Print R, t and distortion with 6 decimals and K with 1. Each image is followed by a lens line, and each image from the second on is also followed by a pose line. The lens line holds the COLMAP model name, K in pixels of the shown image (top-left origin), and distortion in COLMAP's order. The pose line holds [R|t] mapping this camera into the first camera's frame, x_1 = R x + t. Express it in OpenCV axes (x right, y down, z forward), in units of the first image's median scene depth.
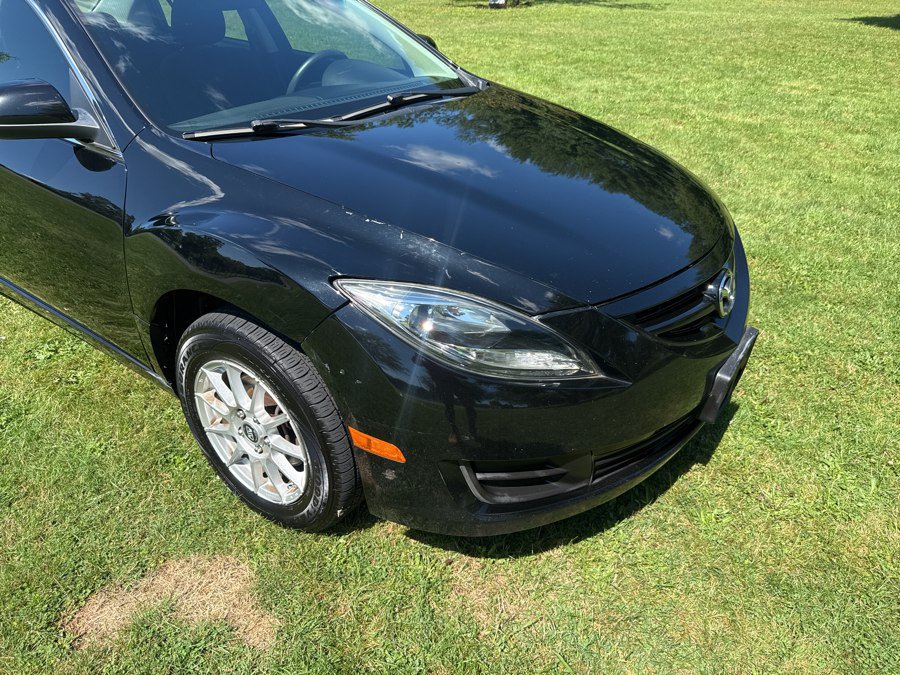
lens RADIAL K [[643.1, 0, 453.3], [0, 643.1, 346.0], [0, 0, 1]] dist [-0.019130, 0.000961]
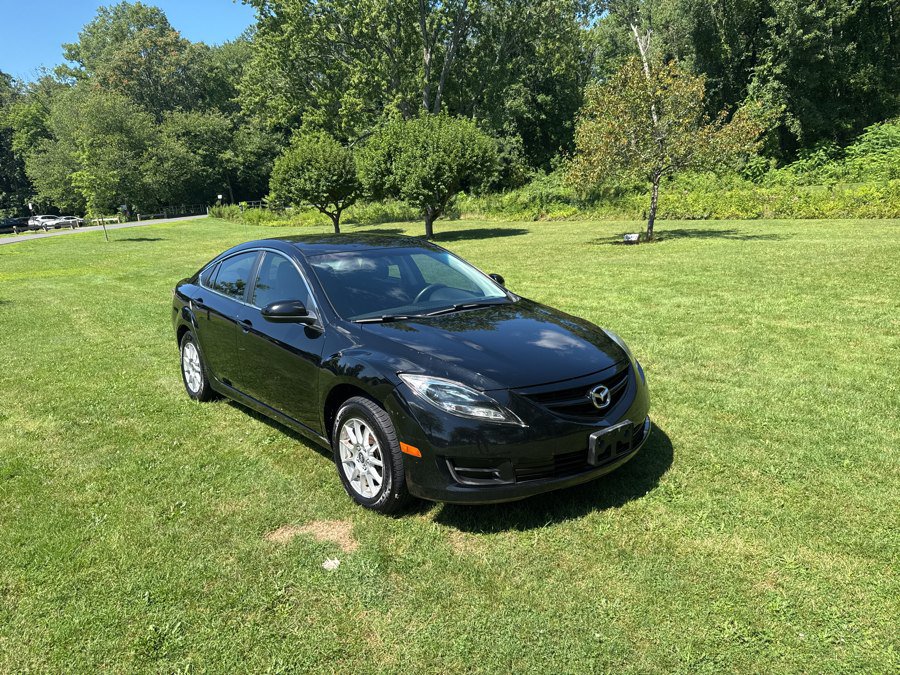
lens RADIAL K [[636.4, 0, 449.5], [0, 636.4, 335.7], [0, 0, 1]] dist [0.044932, -0.063636]
pose [[0.964467, 0.000301, -0.264204, 0.487035], [-0.088945, 0.941998, -0.323617, 0.399526], [0.248782, 0.335618, 0.908553, -0.900089]]
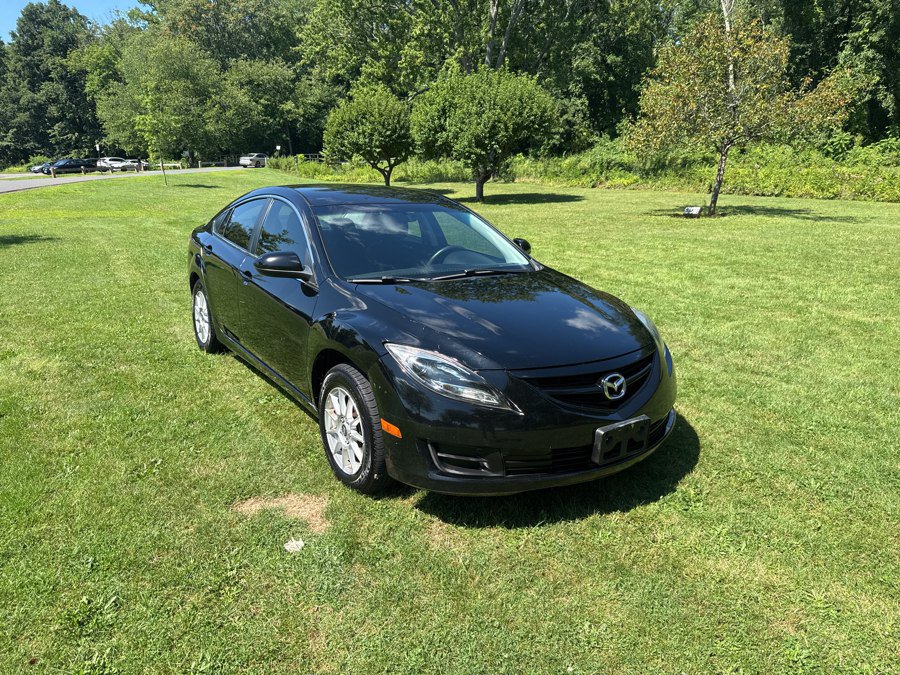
lens RADIAL K [[637.4, 0, 441.7], [0, 637.4, 338.5], [0, 0, 1]] dist [0.016029, -0.020654]
pose [[0.934547, 0.087493, -0.344916, 0.560081], [-0.182552, 0.949911, -0.253663, 0.297900], [0.305445, 0.300025, 0.903708, -0.664688]]
